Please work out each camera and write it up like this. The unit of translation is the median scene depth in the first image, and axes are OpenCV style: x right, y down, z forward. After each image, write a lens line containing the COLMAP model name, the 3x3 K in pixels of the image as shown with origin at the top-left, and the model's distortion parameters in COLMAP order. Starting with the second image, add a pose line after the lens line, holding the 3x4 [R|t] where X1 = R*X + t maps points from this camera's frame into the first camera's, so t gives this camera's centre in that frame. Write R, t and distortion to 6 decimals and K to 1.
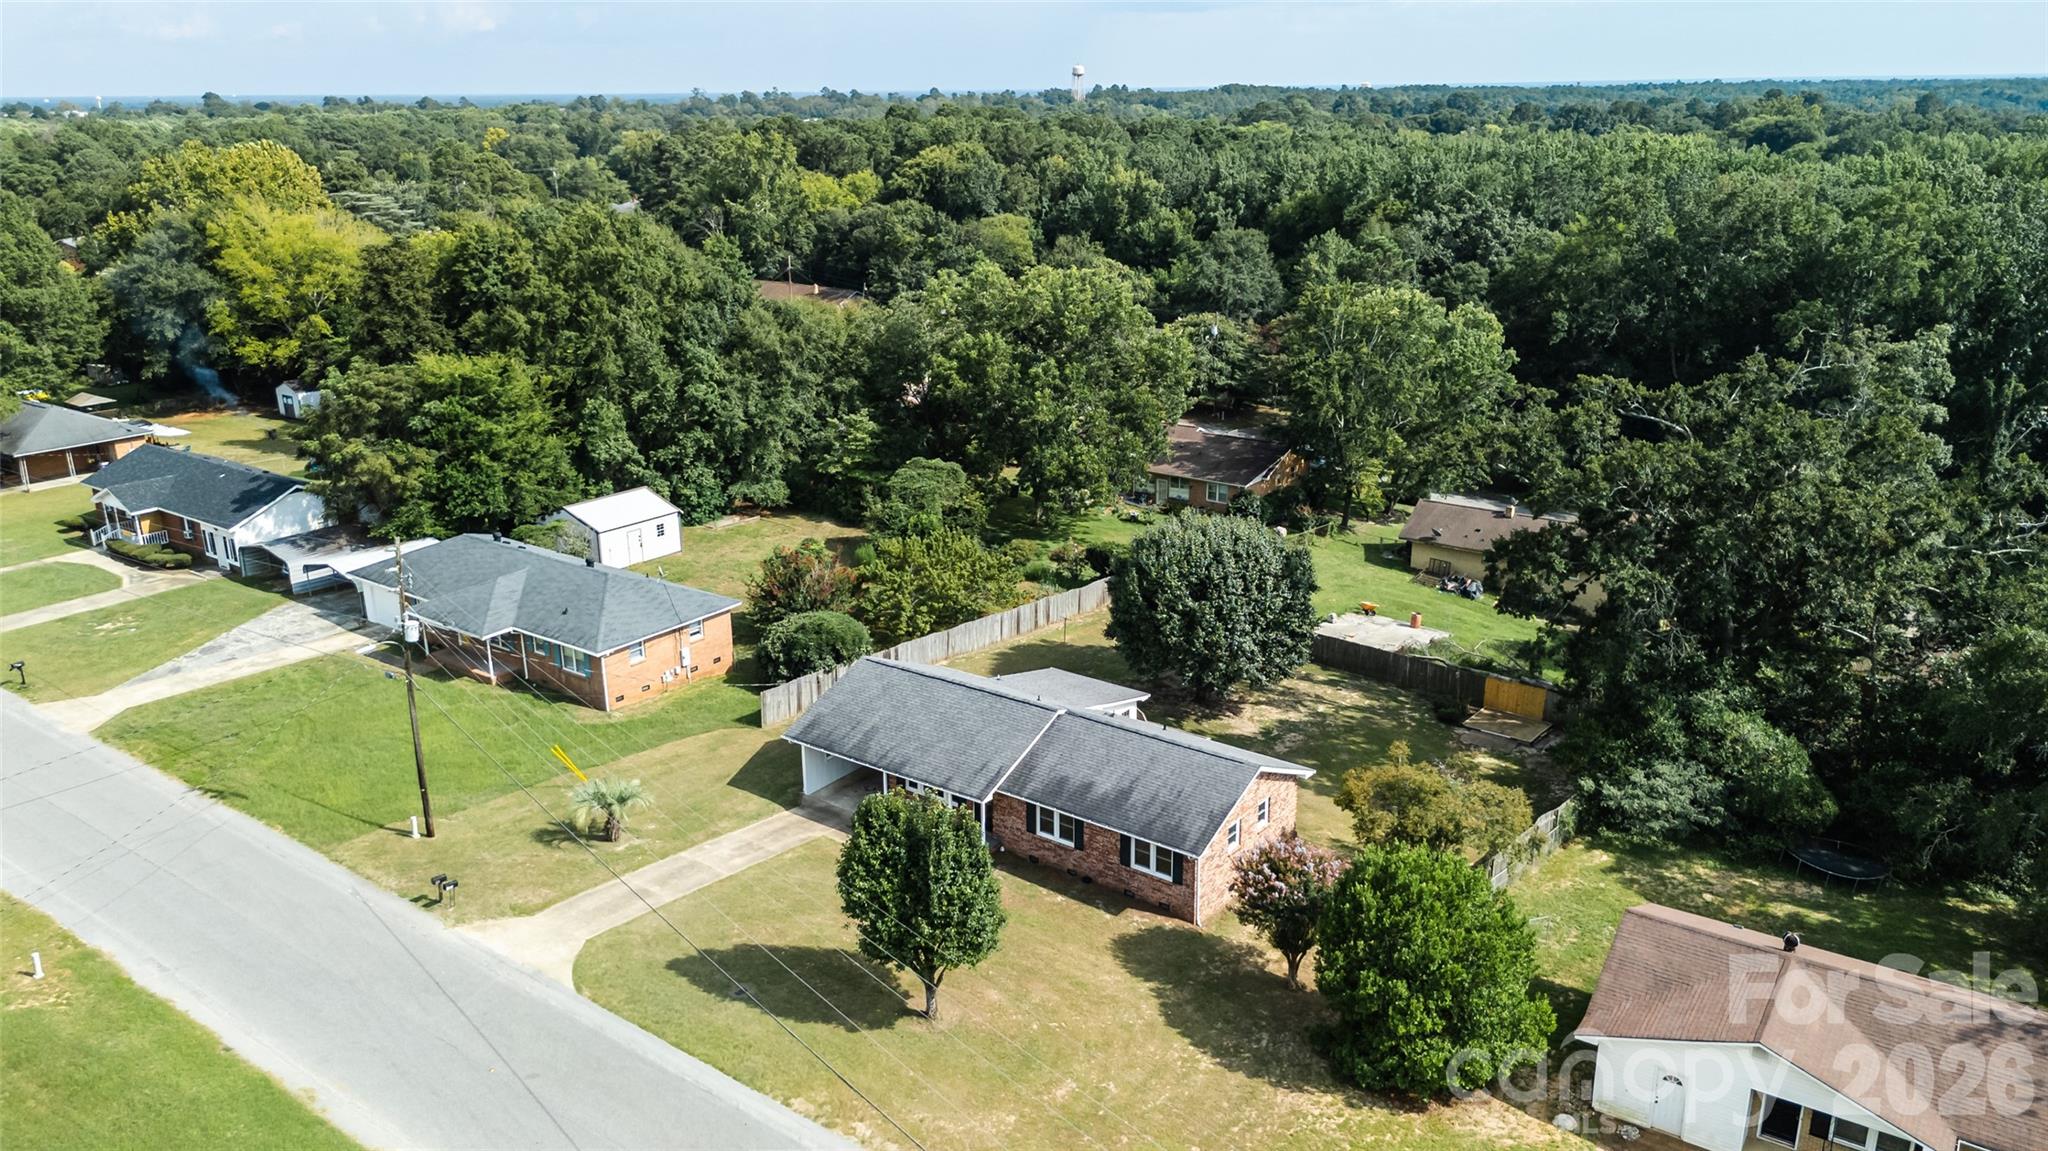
lens RADIAL K [[1516.4, 0, 1024.0], [0, 1516.4, 575.5], [0, 0, 1]] dist [0.067244, -0.069384]
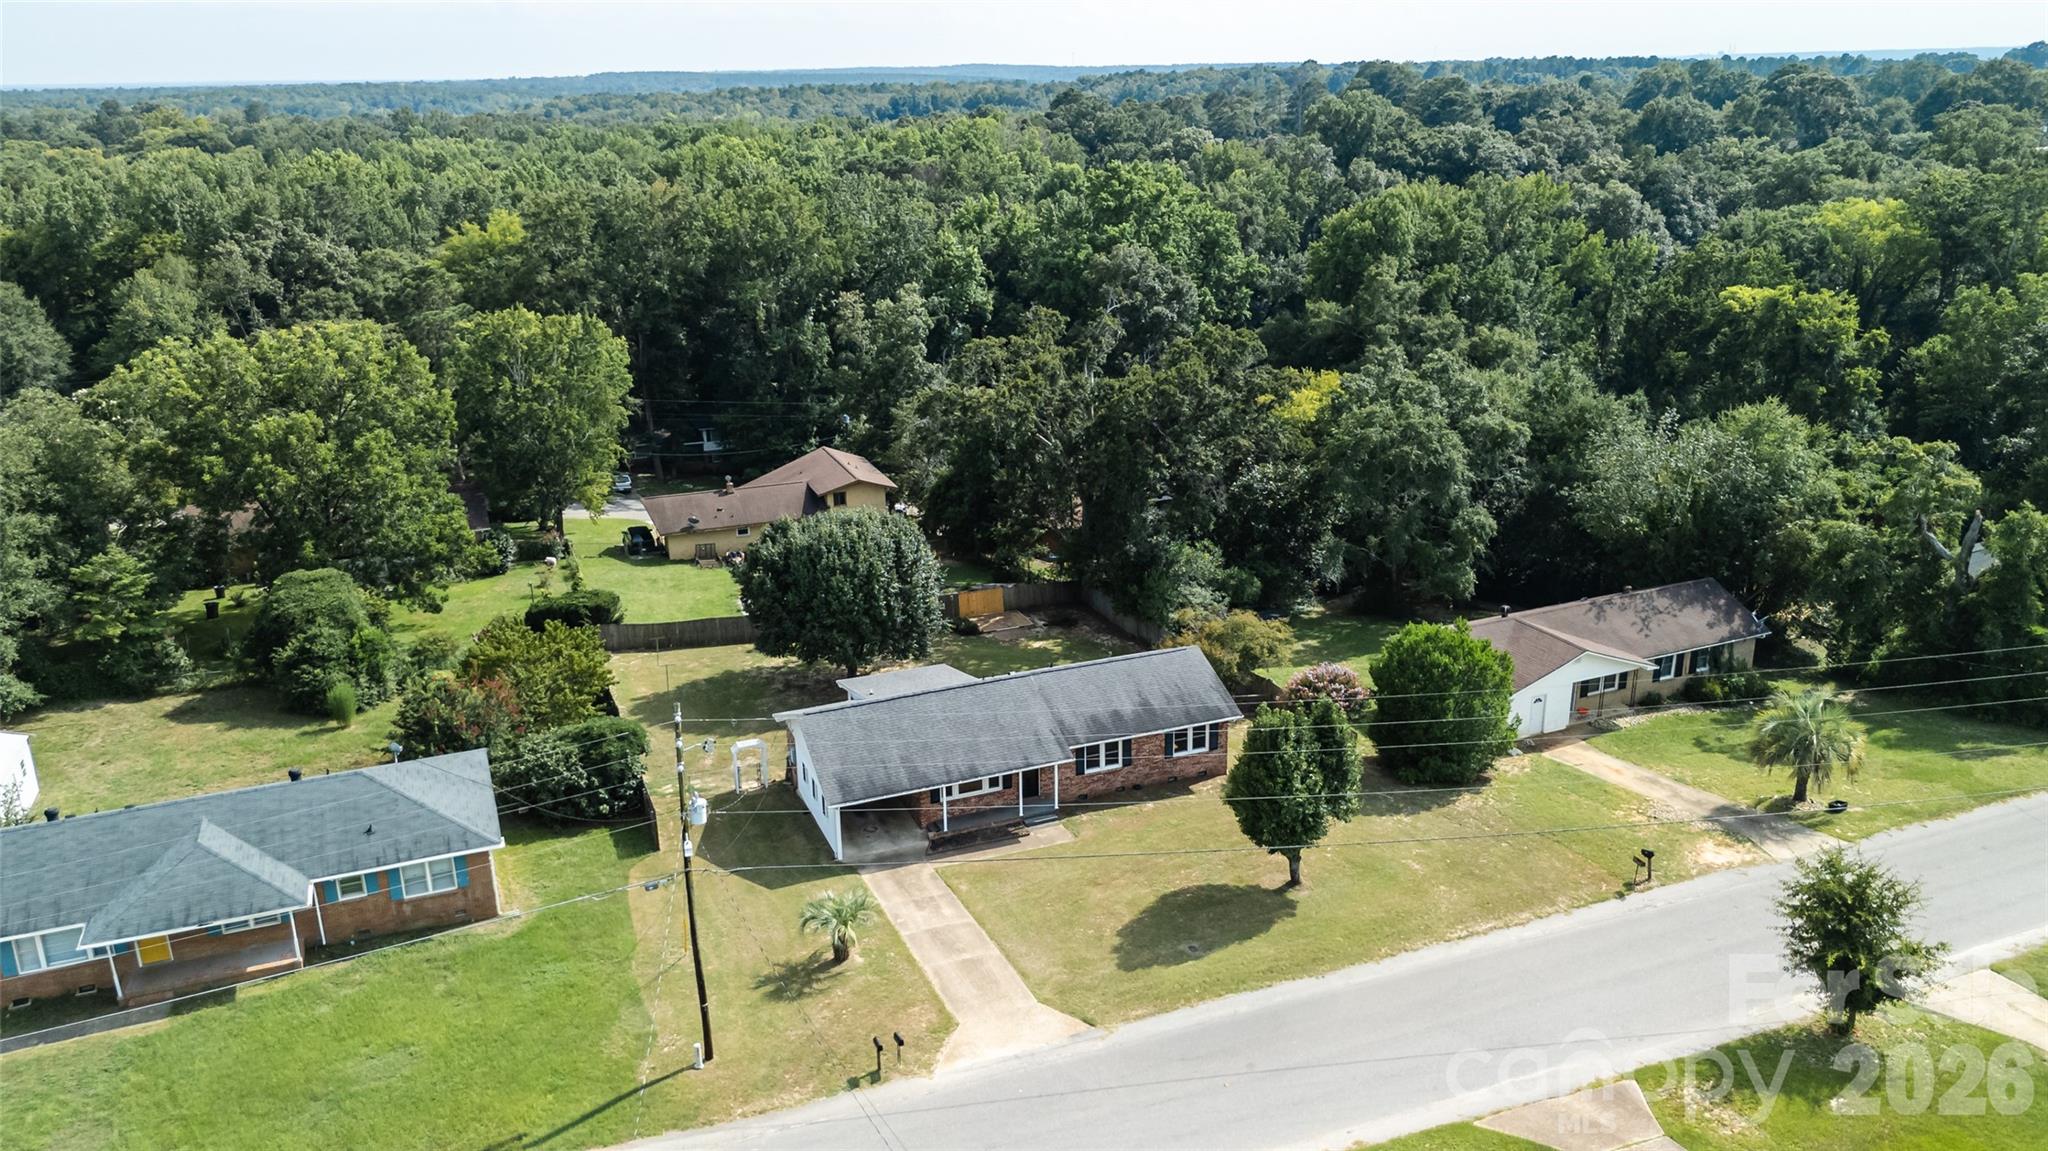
lens RADIAL K [[1516.4, 0, 1024.0], [0, 1516.4, 575.5], [0, 0, 1]] dist [0.067244, -0.069384]
pose [[0.520322, -0.268269, 0.810738, -0.646178], [0.276551, 0.951149, 0.137243, -0.100235], [-0.807951, 0.152800, 0.569093, 0.266184]]
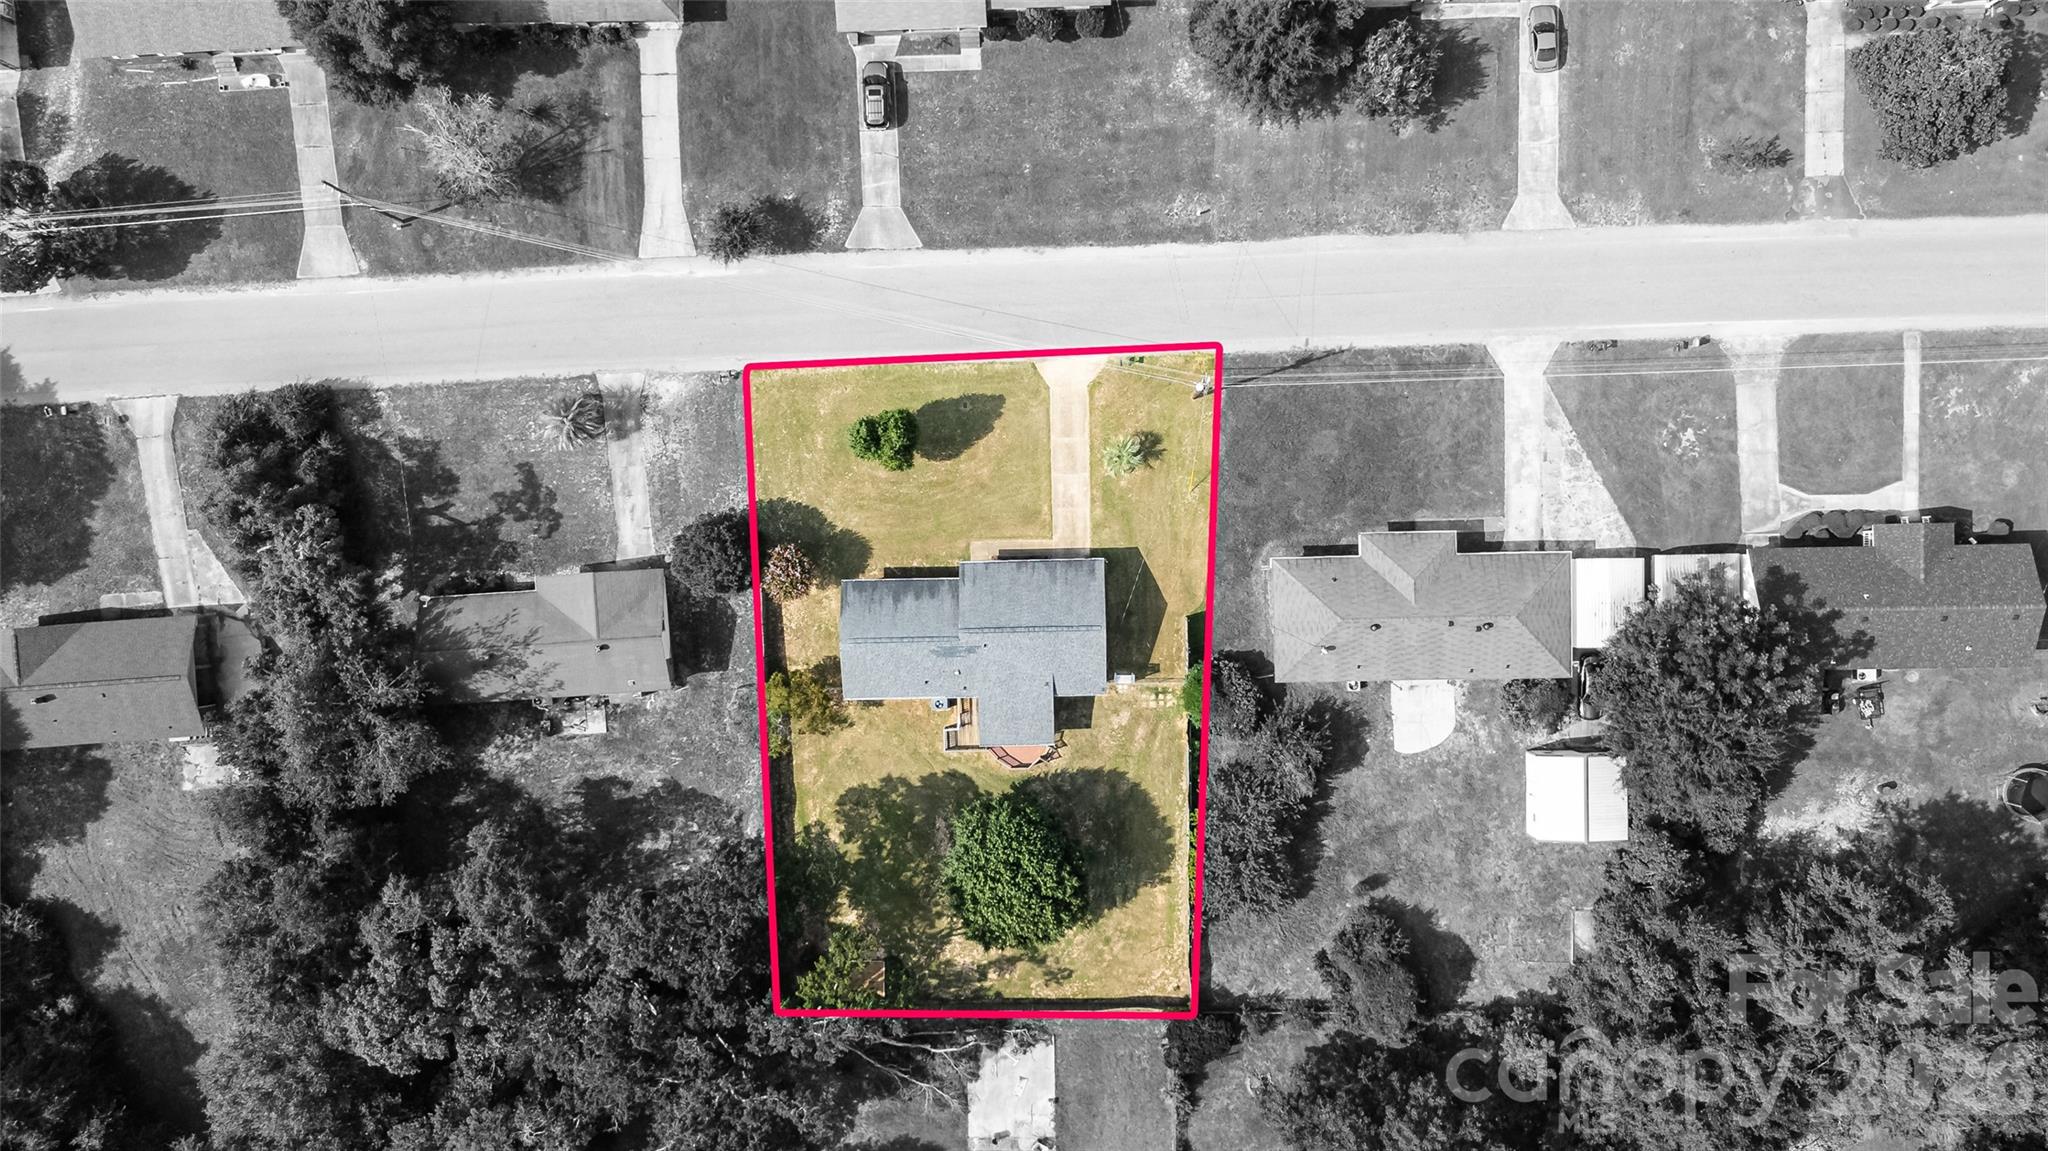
lens RADIAL K [[1516.4, 0, 1024.0], [0, 1516.4, 575.5], [0, 0, 1]] dist [0.067244, -0.069384]
pose [[-0.784557, 0.619472, 0.026901, -0.093093], [-0.165609, -0.251157, 0.953674, -1.220635], [0.597531, 0.743757, 0.299637, 0.335880]]
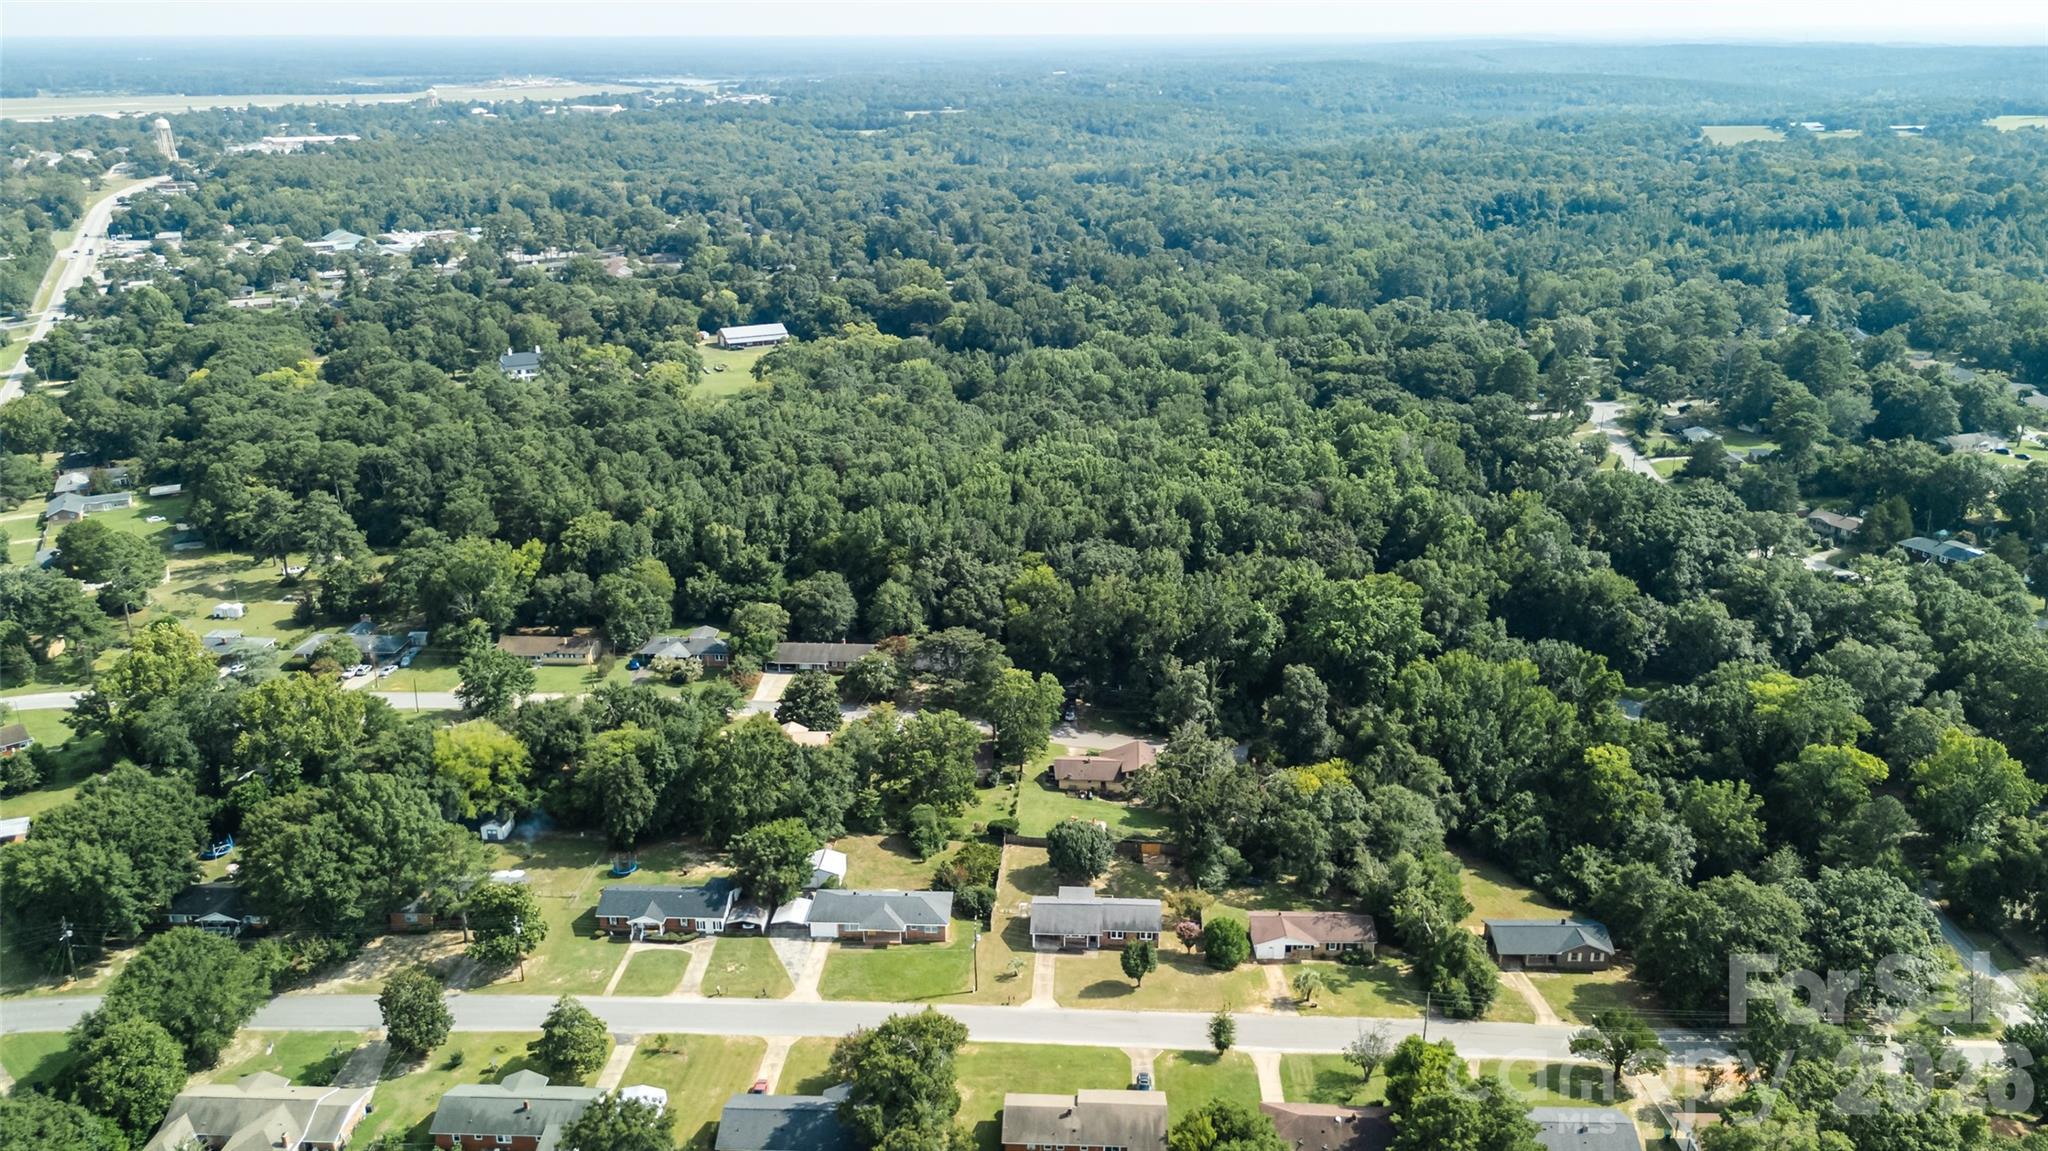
lens RADIAL K [[1516.4, 0, 1024.0], [0, 1516.4, 575.5], [0, 0, 1]] dist [0.067244, -0.069384]
pose [[0.828235, -0.184079, 0.529283, -1.477535], [0.167663, 0.982643, 0.079390, -0.778143], [-0.534710, 0.022988, 0.844723, -1.562935]]
